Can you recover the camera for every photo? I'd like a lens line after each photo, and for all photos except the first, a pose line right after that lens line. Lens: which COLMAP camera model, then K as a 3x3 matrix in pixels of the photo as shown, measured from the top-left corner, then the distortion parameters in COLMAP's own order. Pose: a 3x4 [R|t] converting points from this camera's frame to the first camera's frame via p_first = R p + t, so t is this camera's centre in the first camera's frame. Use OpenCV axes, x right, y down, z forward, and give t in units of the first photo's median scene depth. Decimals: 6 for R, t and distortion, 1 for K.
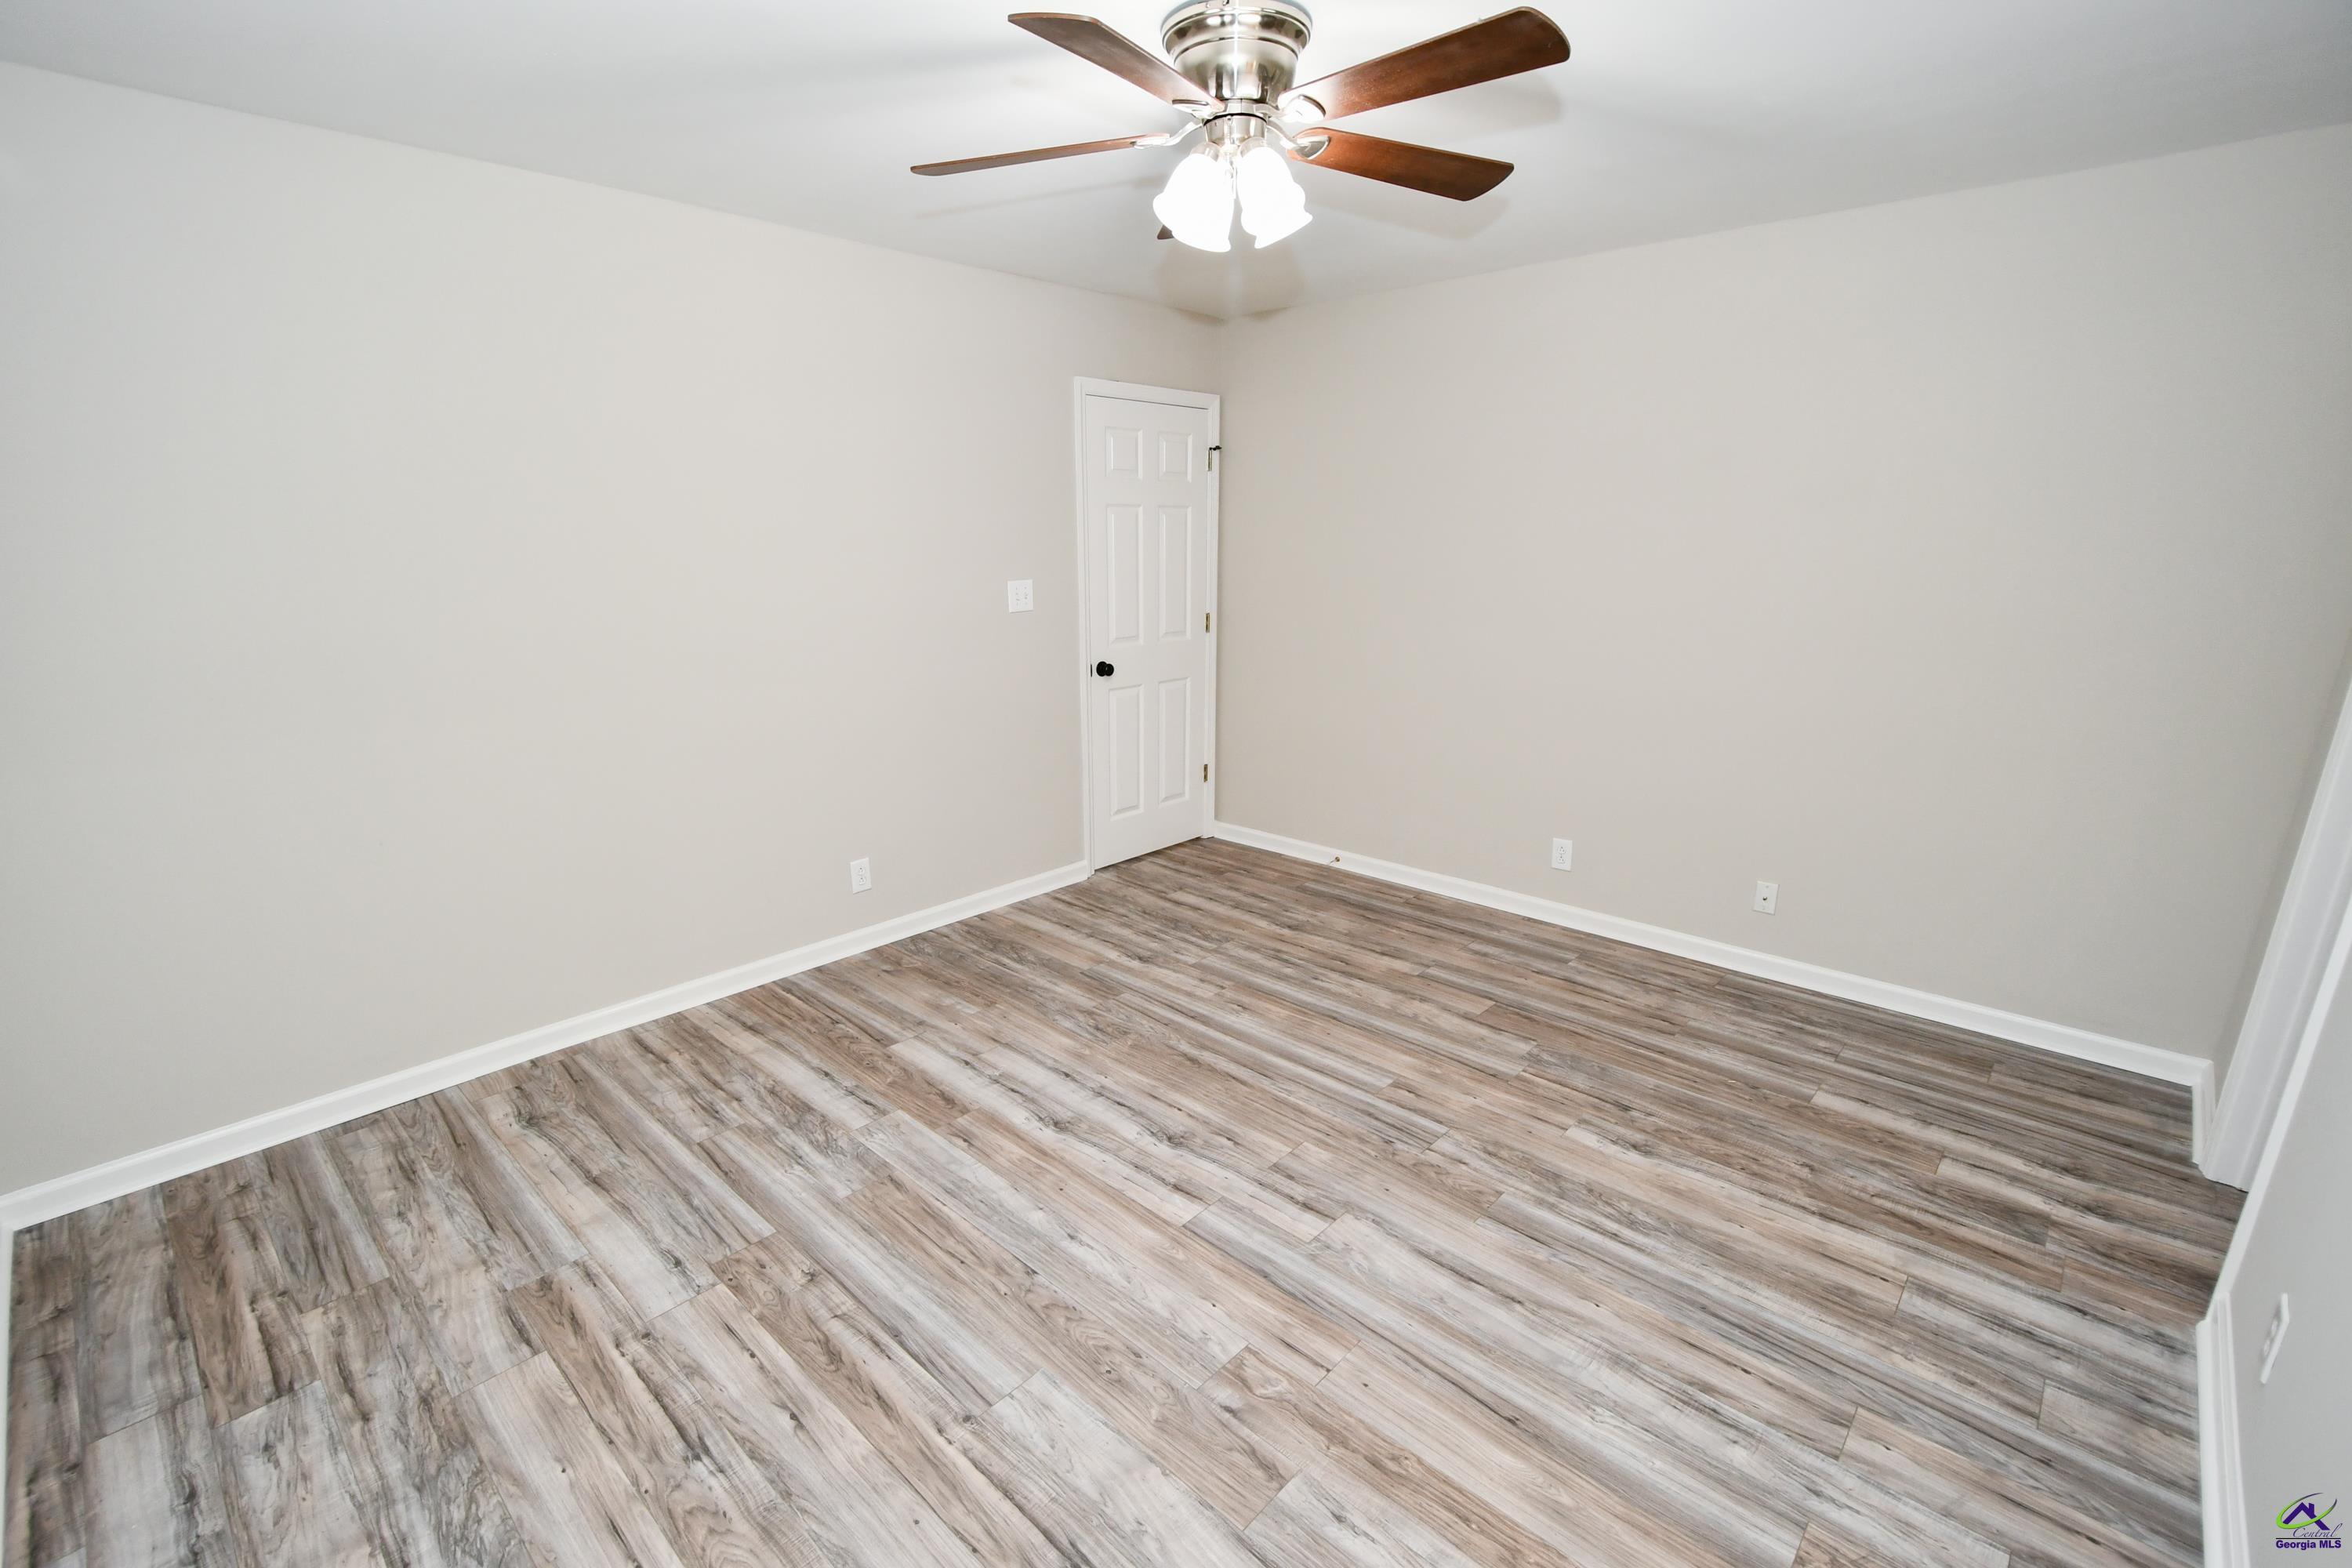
lens RADIAL K [[1029.0, 0, 1148.9], [0, 1029.0, 812.7], [0, 0, 1]] dist [0.008952, -0.010260]
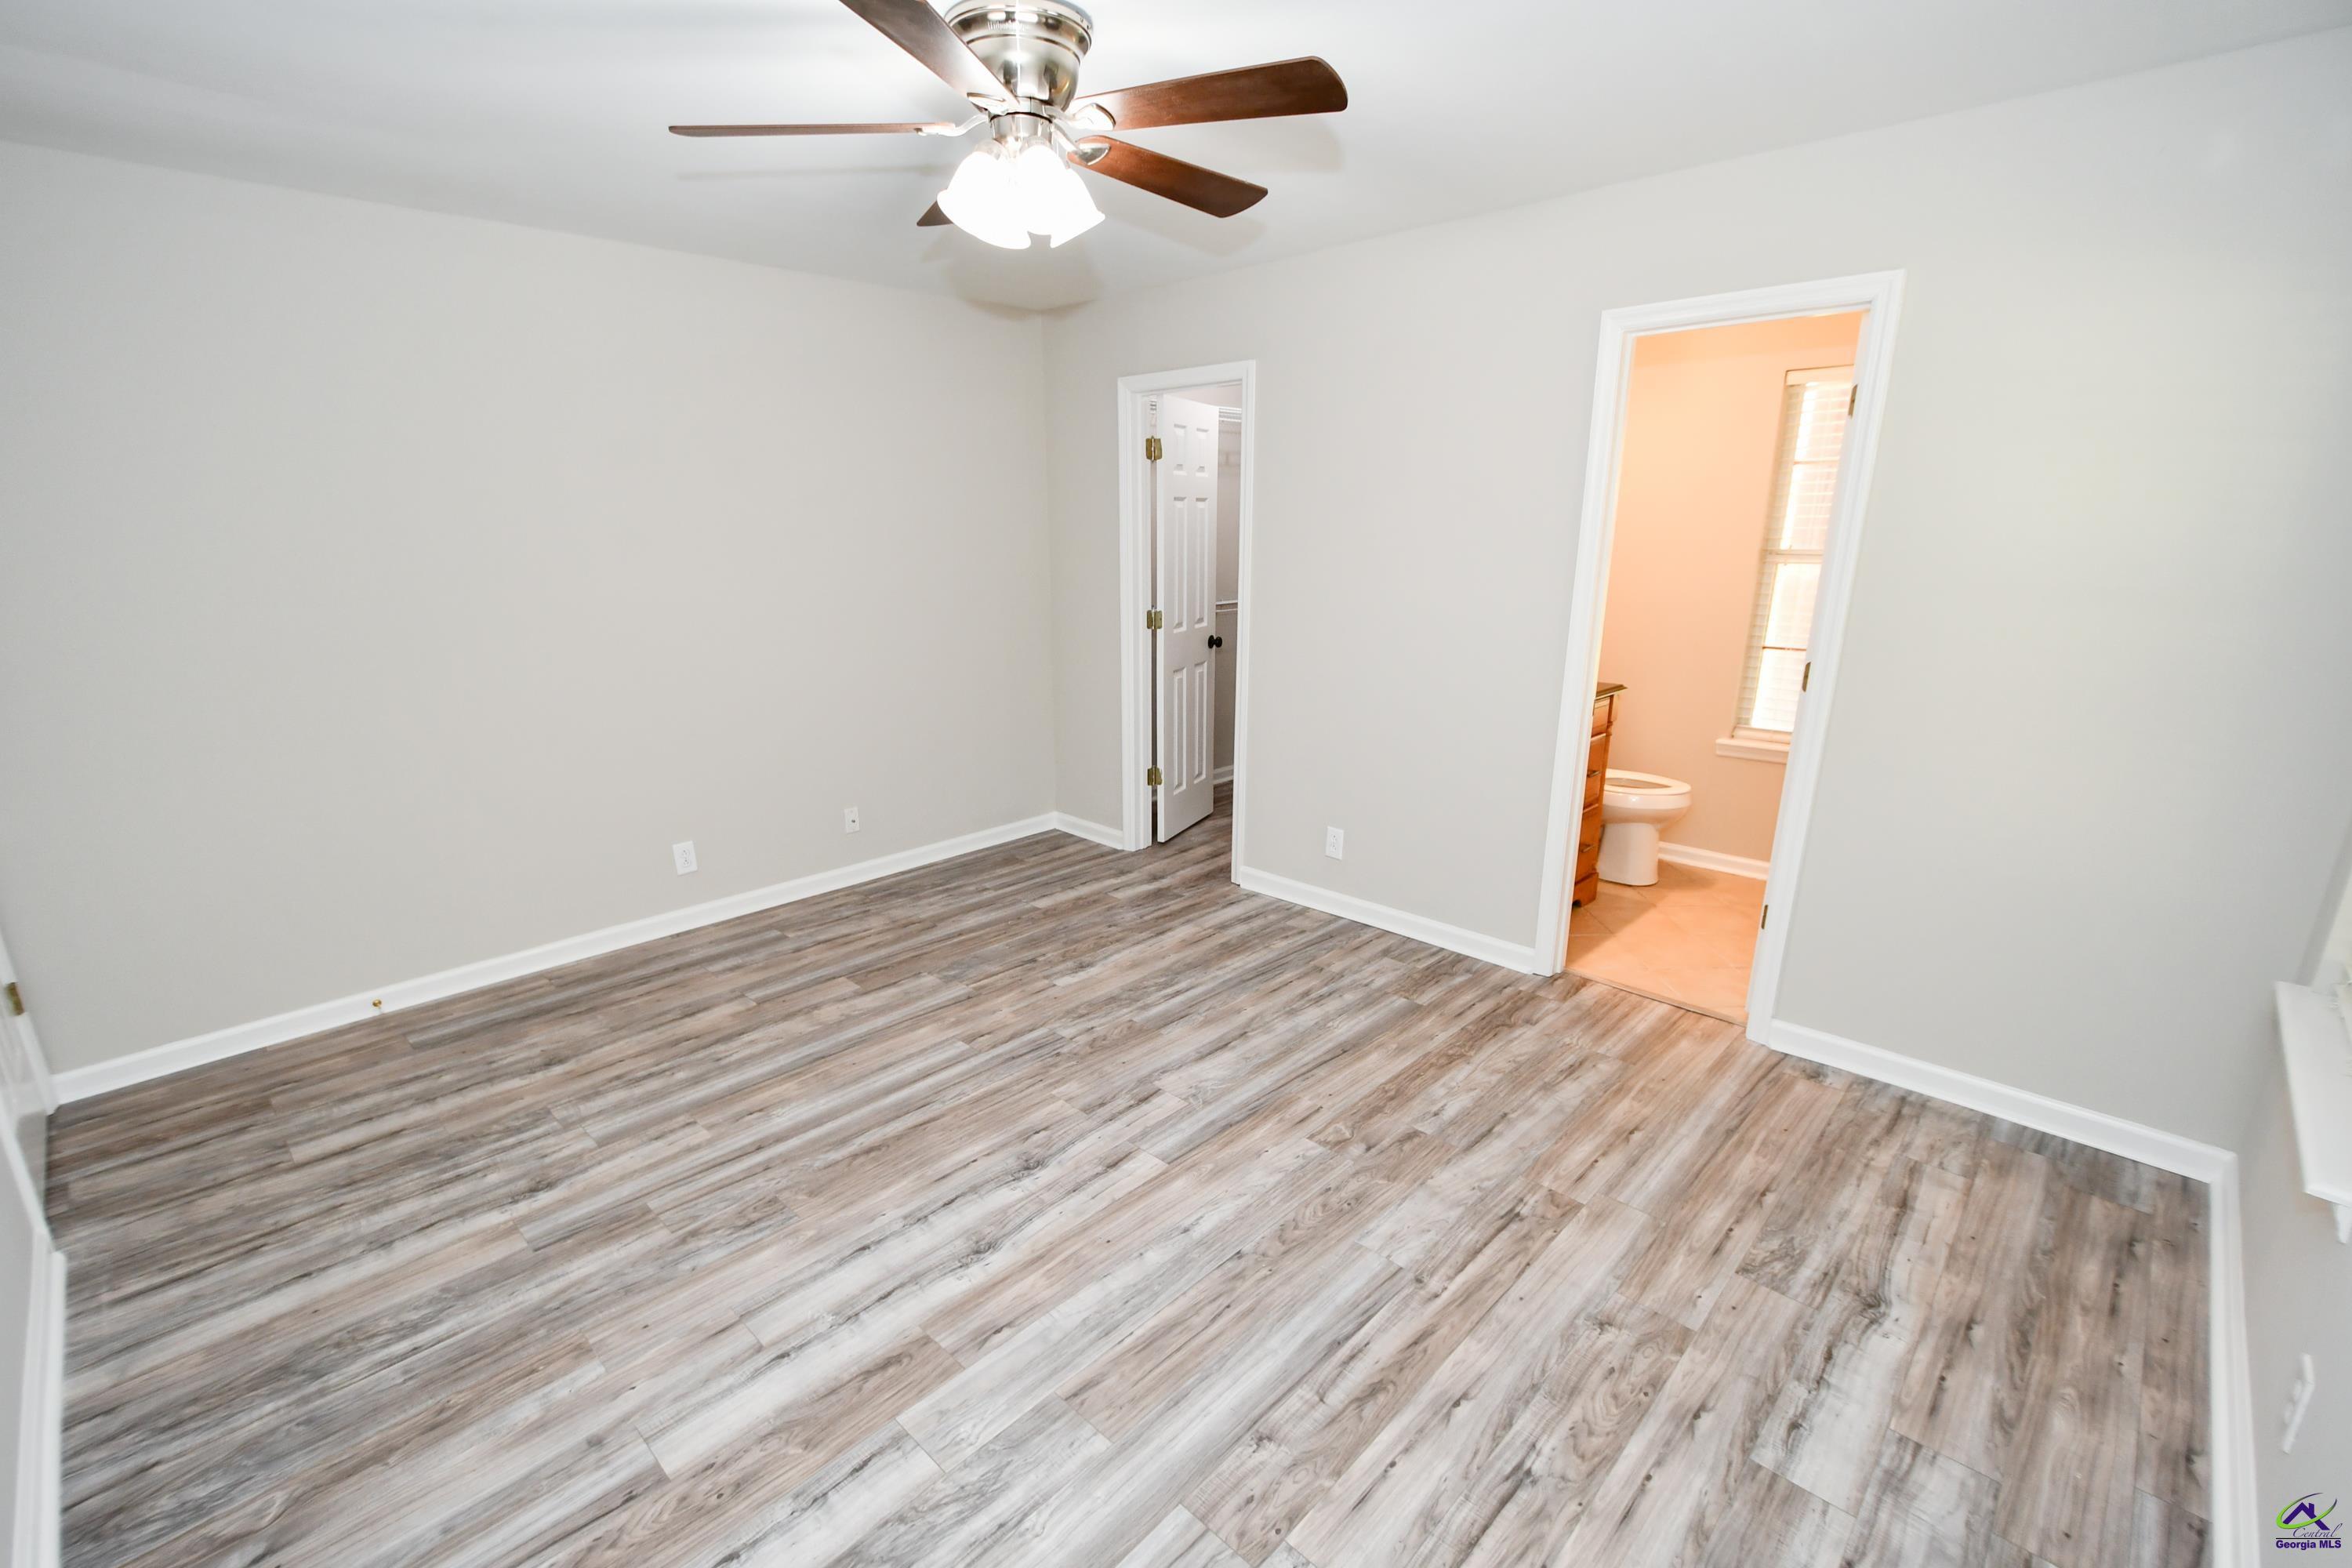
lens RADIAL K [[1029.0, 0, 1148.9], [0, 1029.0, 812.7], [0, 0, 1]] dist [0.008952, -0.010260]
pose [[0.015921, -0.271479, 0.962313, -0.800668], [0.271572, 0.927429, 0.257145, -0.200869], [-0.962286, 0.257243, 0.088492, 0.723826]]
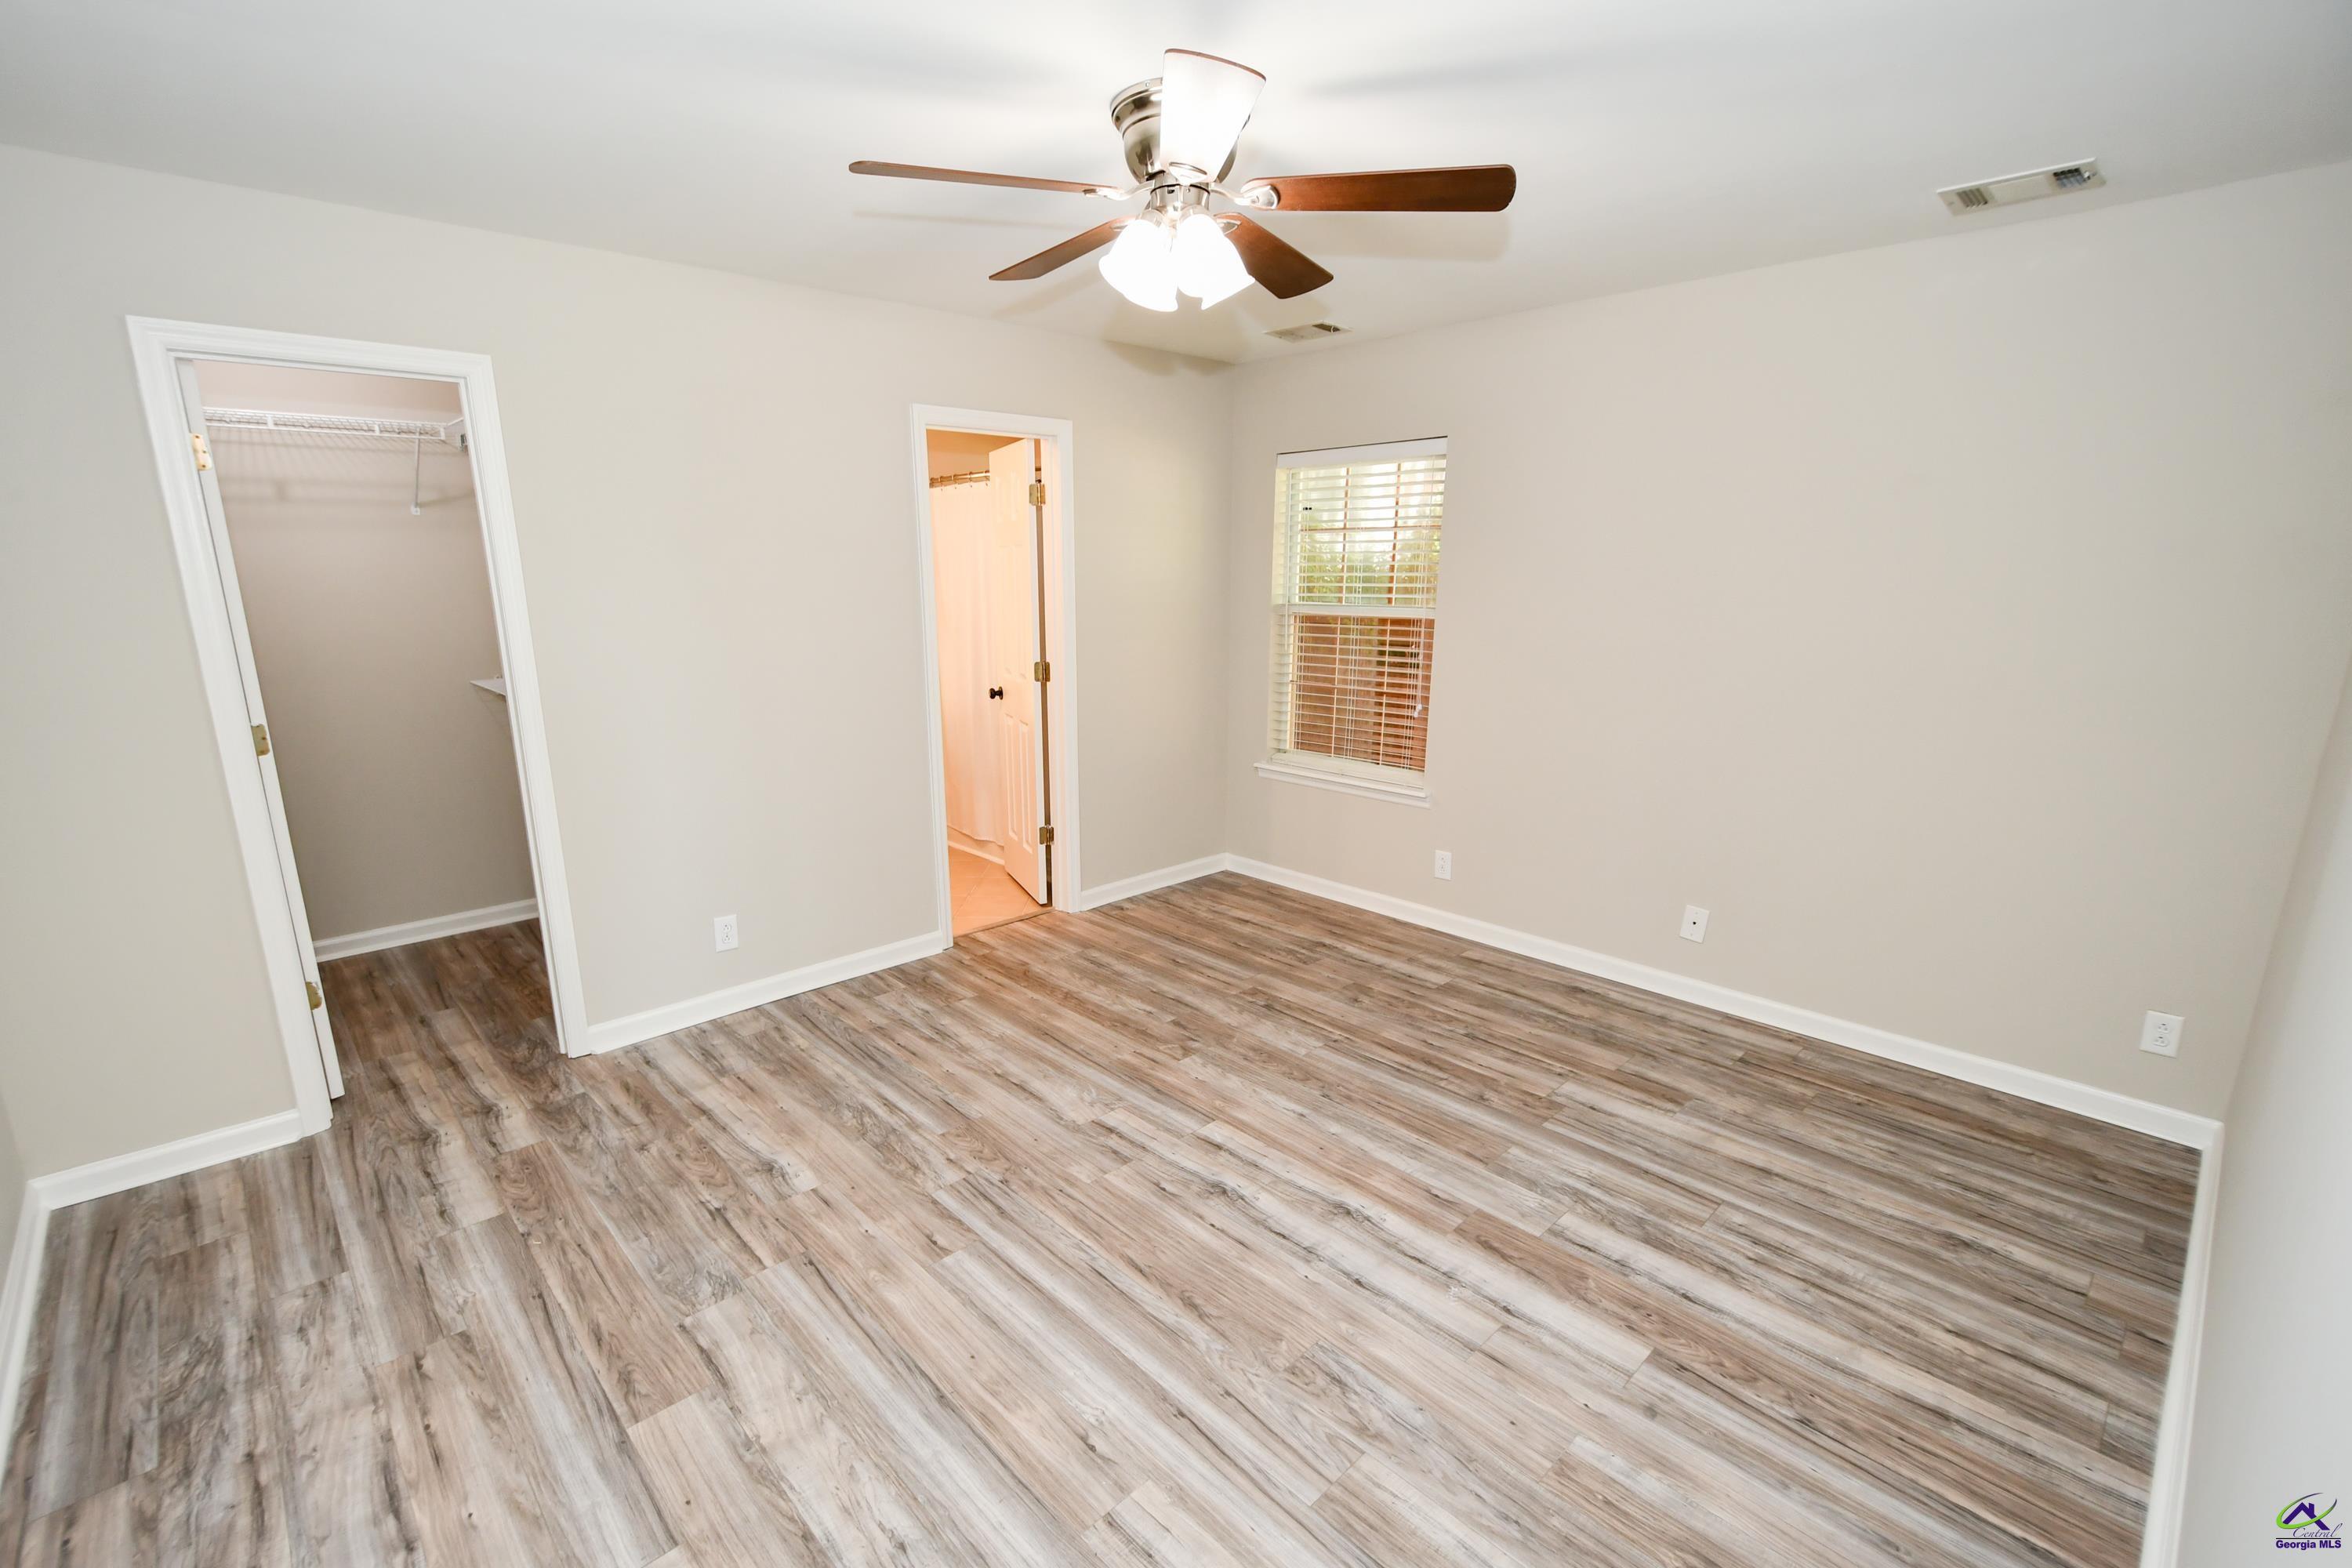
lens RADIAL K [[1032.6, 0, 1151.3], [0, 1032.6, 811.1], [0, 0, 1]] dist [0.005854, -0.006392]
pose [[-0.998349, -0.007119, 0.056991, 0.036134], [0.021307, 0.875573, 0.482617, -0.469429], [-0.053335, 0.483034, -0.873976, 1.680065]]
